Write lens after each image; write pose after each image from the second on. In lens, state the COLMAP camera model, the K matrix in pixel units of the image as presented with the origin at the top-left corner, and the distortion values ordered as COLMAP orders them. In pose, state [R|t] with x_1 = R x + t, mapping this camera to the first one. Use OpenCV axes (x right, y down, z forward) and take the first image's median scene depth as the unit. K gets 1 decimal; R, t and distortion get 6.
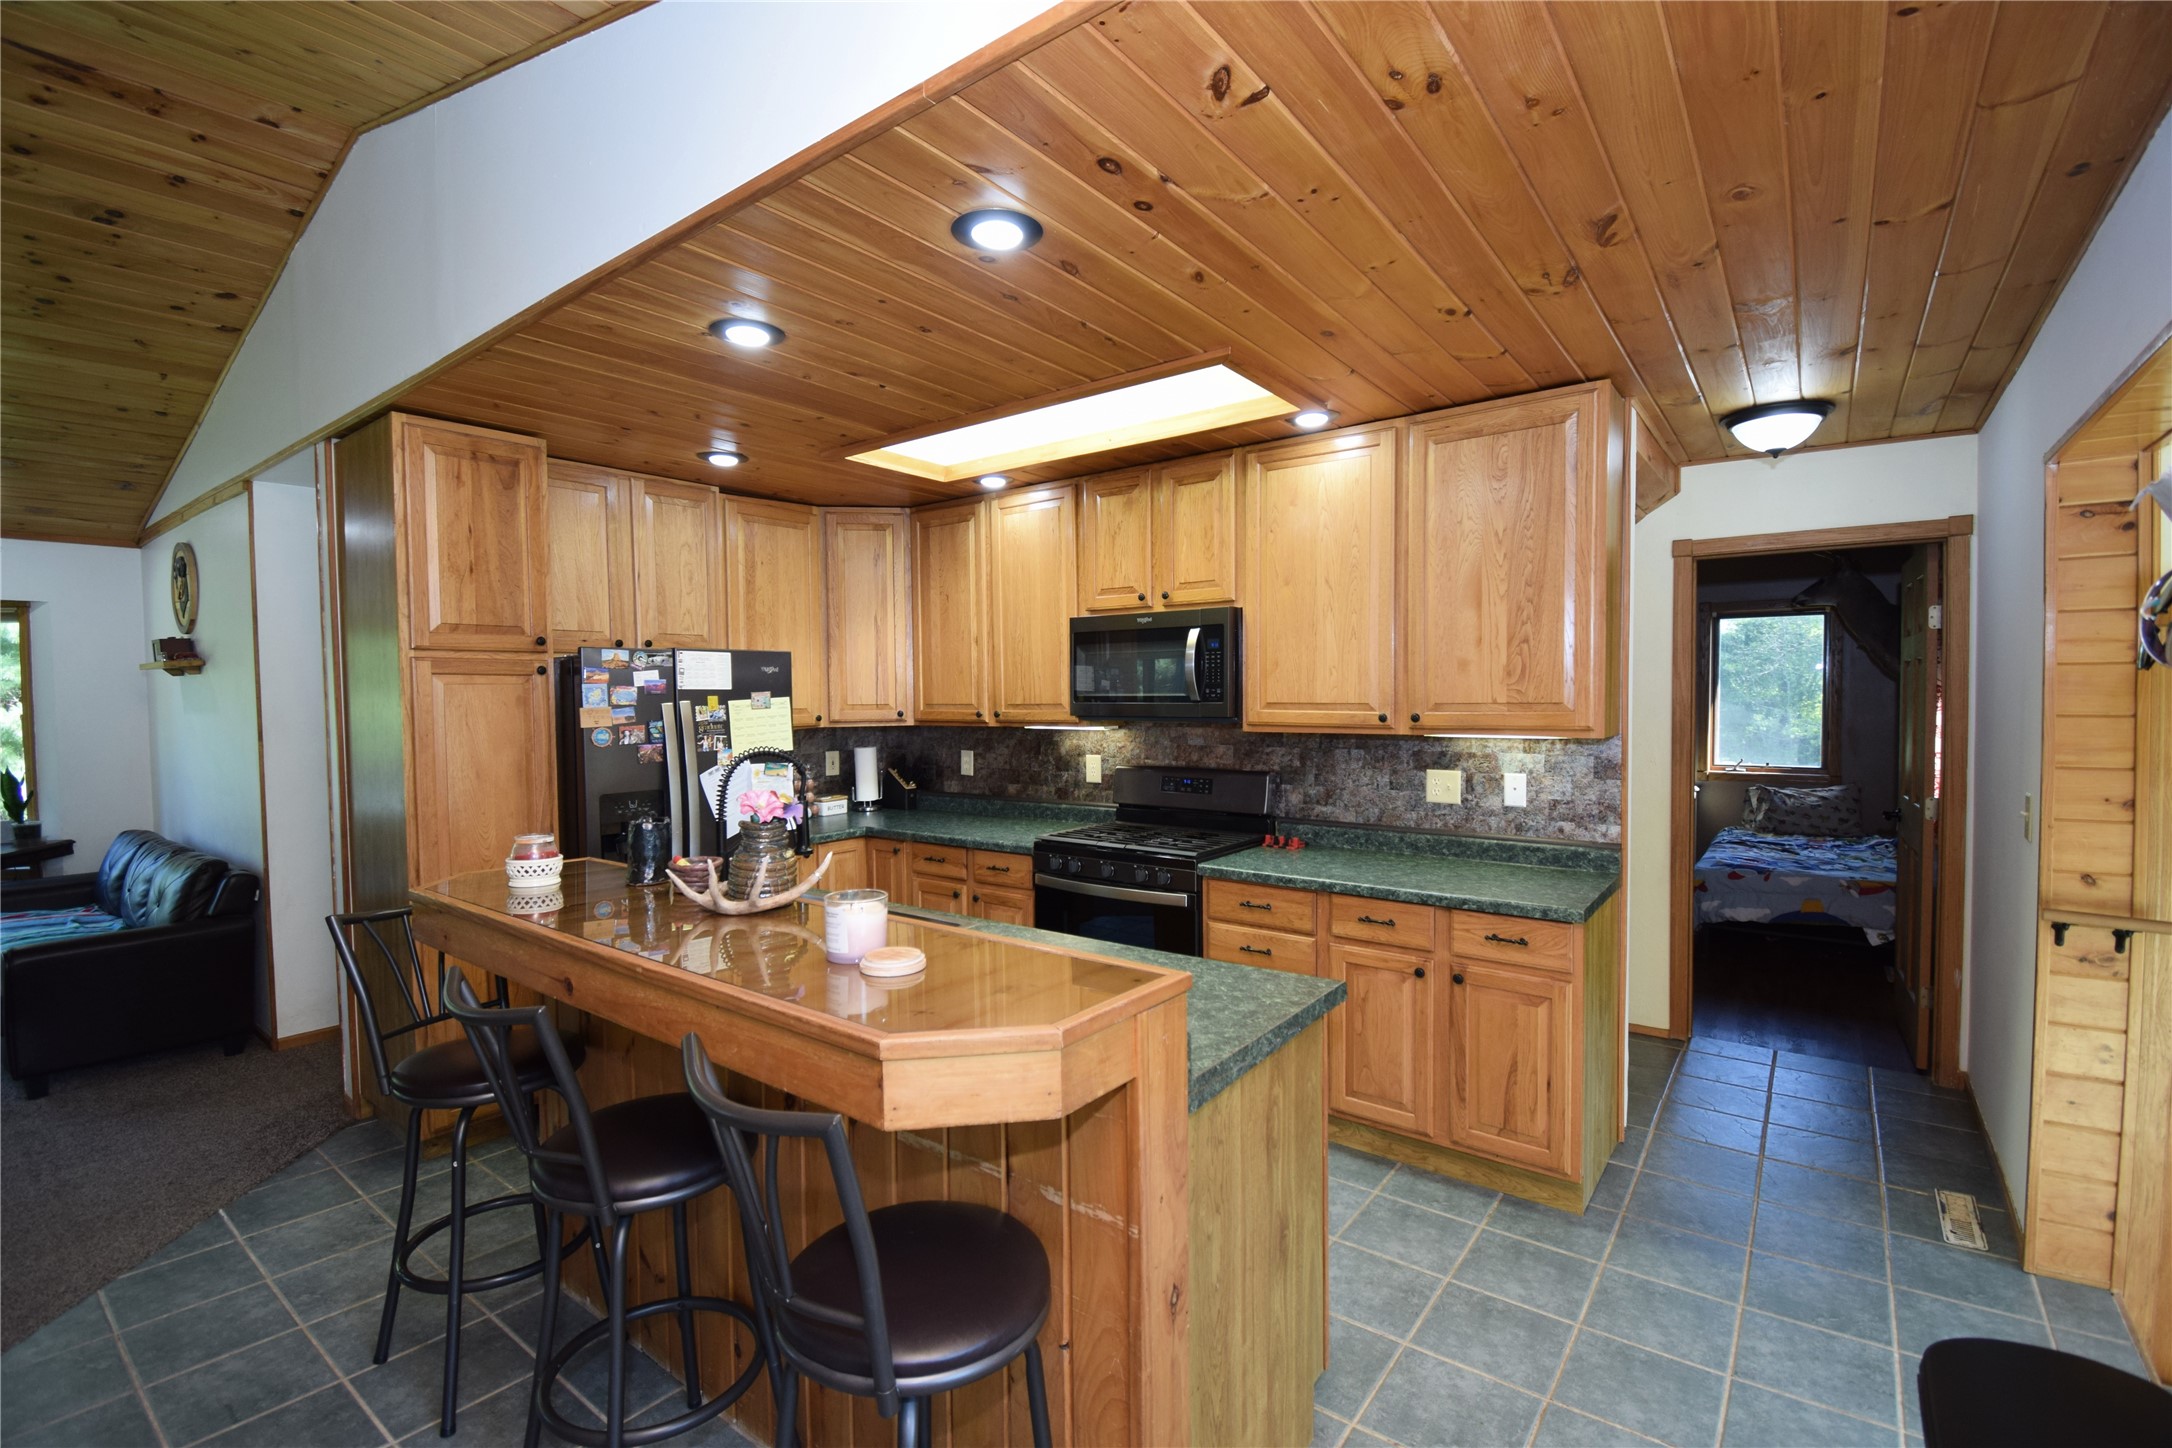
lens RADIAL K [[958.4, 0, 1089.6], [0, 958.4, 729.6], [0, 0, 1]] dist [0.027137, -0.028905]
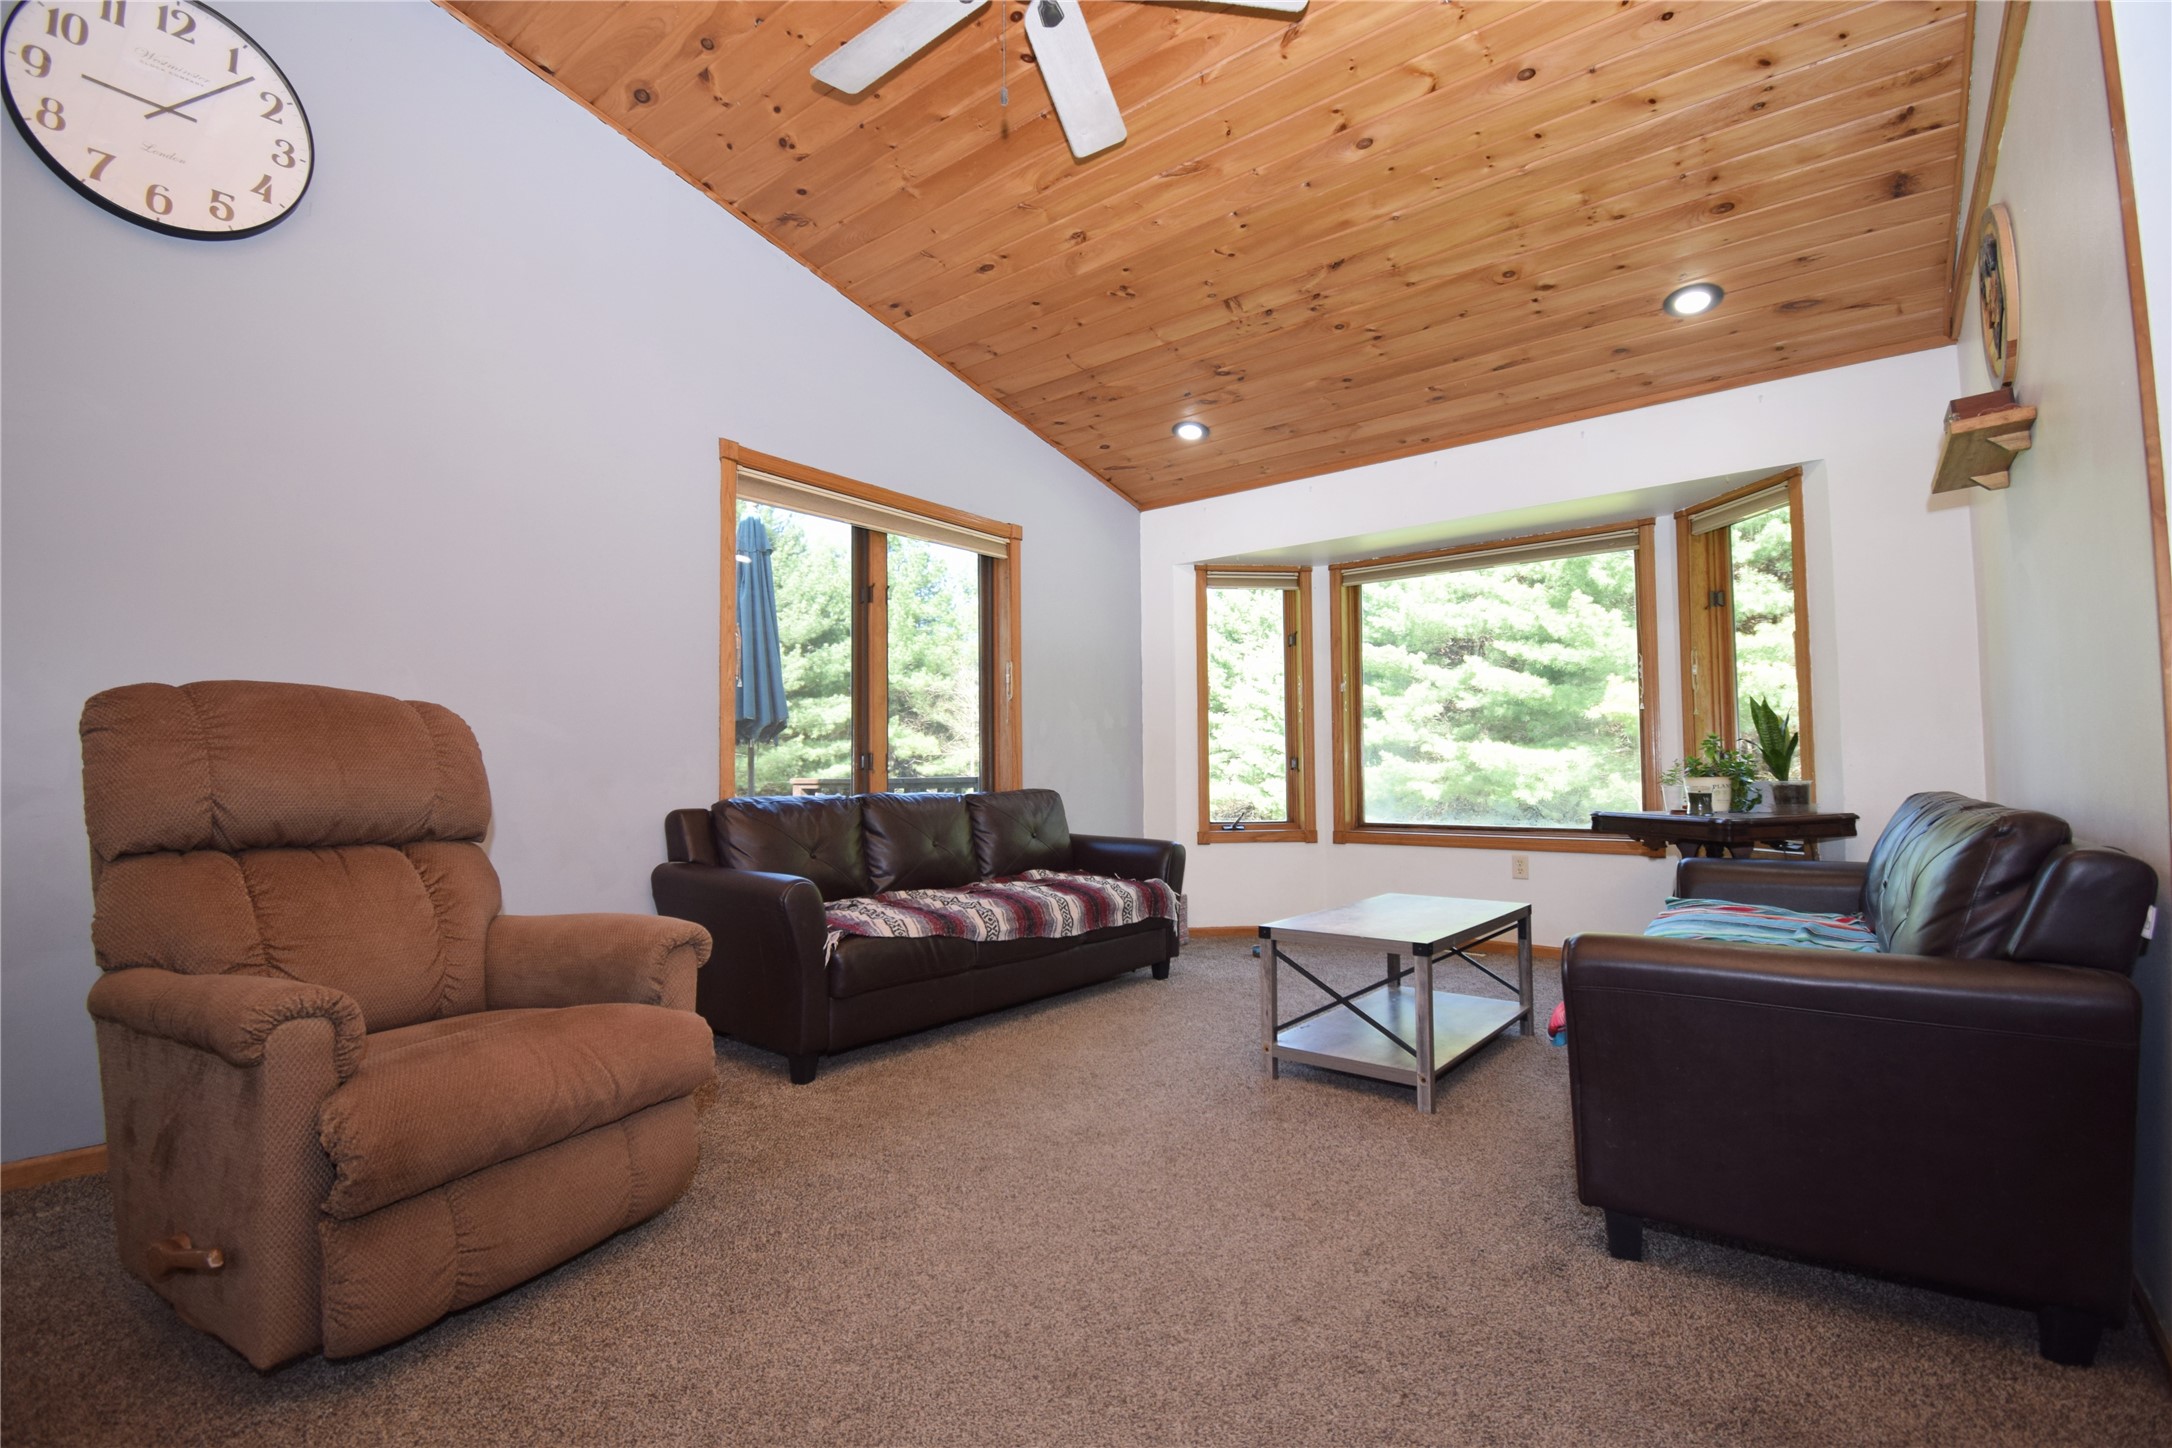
lens RADIAL K [[958.4, 0, 1089.6], [0, 958.4, 729.6], [0, 0, 1]] dist [0.027137, -0.028905]
pose [[-0.013233, -0.038741, -0.999162, -0.611073], [-0.030298, 0.998806, -0.038326, 0.148202], [0.999453, 0.029766, -0.014391, 0.729071]]
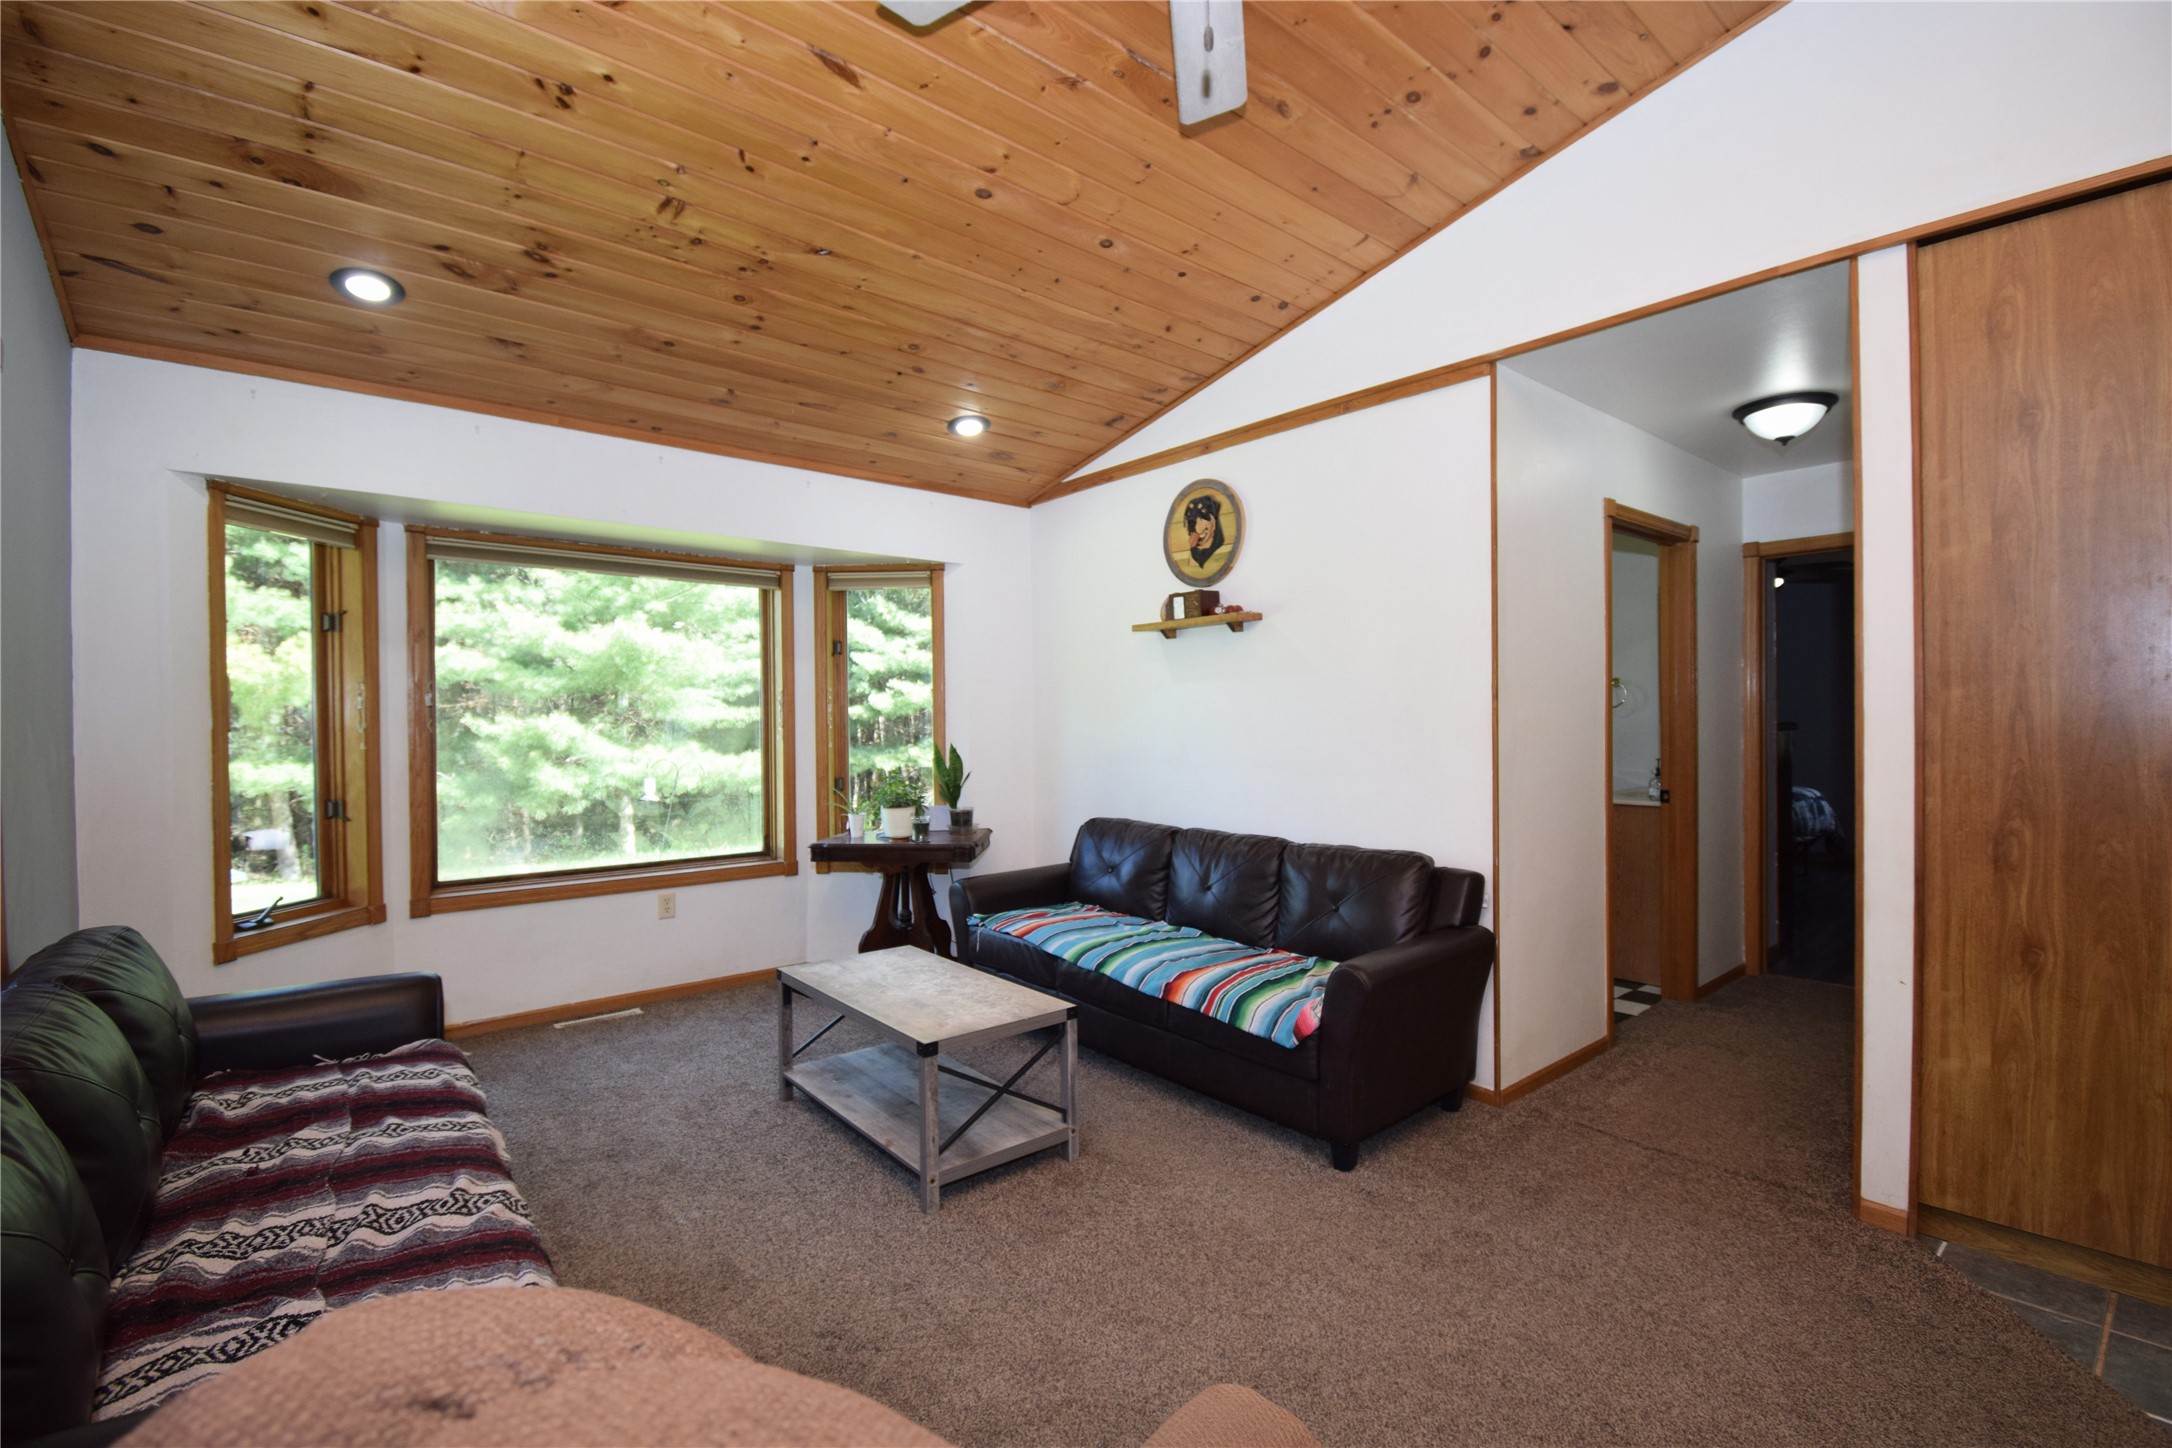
lens RADIAL K [[958.4, 0, 1089.6], [0, 958.4, 729.6], [0, 0, 1]] dist [0.027137, -0.028905]
pose [[0.976059, 0.002707, -0.217488, -1.155436], [-0.008058, 0.999686, -0.023721, 0.064617], [0.217356, 0.024906, 0.975775, 0.204731]]
